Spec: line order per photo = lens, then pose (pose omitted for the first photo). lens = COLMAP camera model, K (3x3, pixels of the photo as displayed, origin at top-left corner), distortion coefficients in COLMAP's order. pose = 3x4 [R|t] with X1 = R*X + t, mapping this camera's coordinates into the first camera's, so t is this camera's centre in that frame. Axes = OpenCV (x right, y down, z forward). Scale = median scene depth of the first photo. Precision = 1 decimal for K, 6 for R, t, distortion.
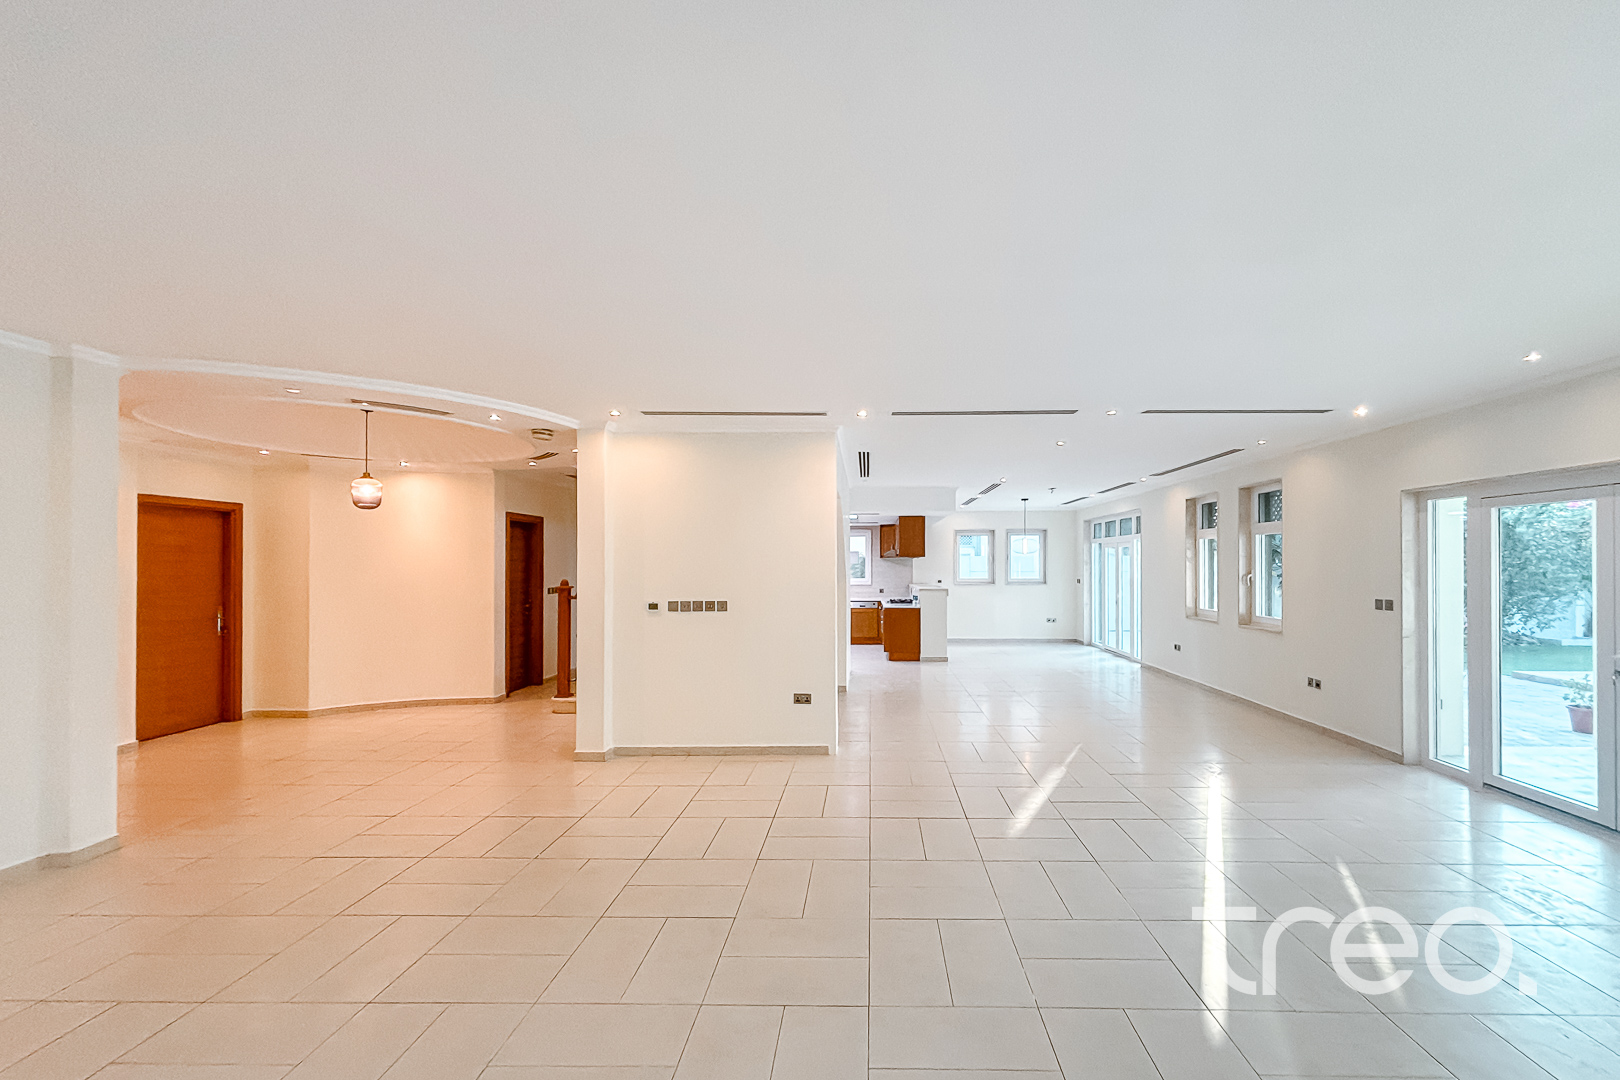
lens RADIAL K [[666.6, 0, 835.9], [0, 666.6, 562.6], [0, 0, 1]] dist [0.001785, -0.002832]
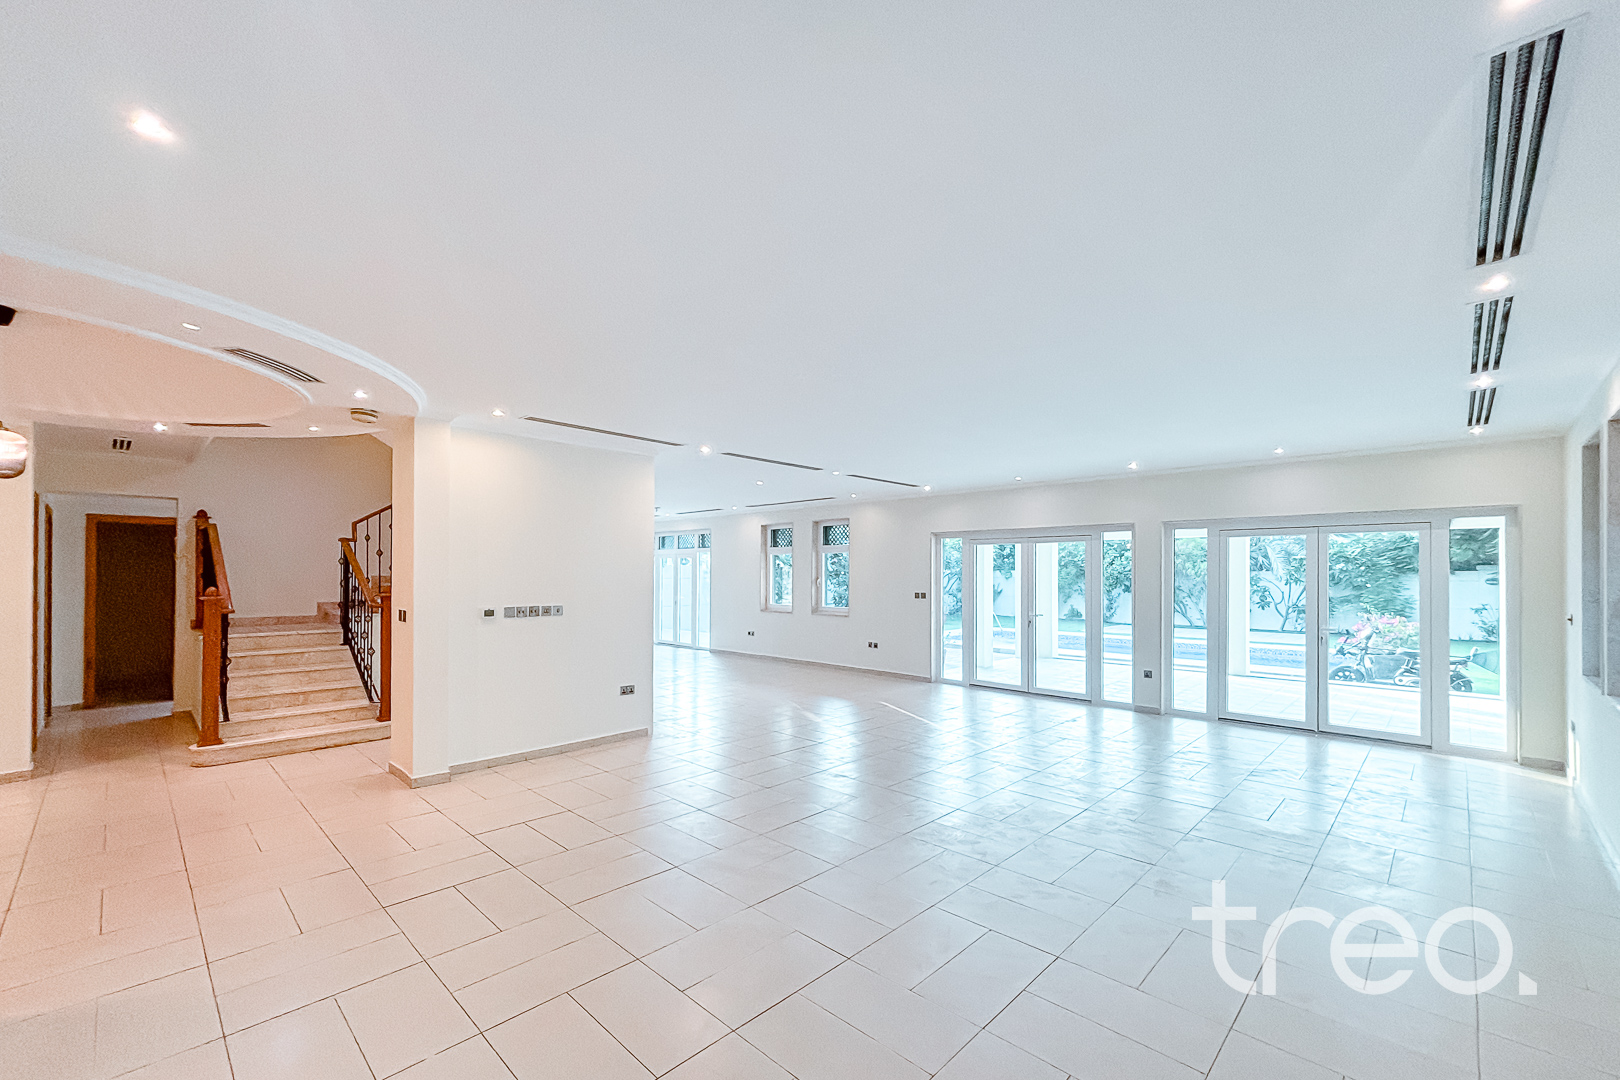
lens RADIAL K [[666.6, 0, 783.6], [0, 666.6, 575.7], [0, 0, 1]] dist [0.001785, -0.002832]
pose [[0.691239, 0.001880, 0.722623, -0.551548], [-0.007502, 0.999961, 0.004574, 0.003069], [-0.722587, -0.008582, 0.691227, 0.023609]]
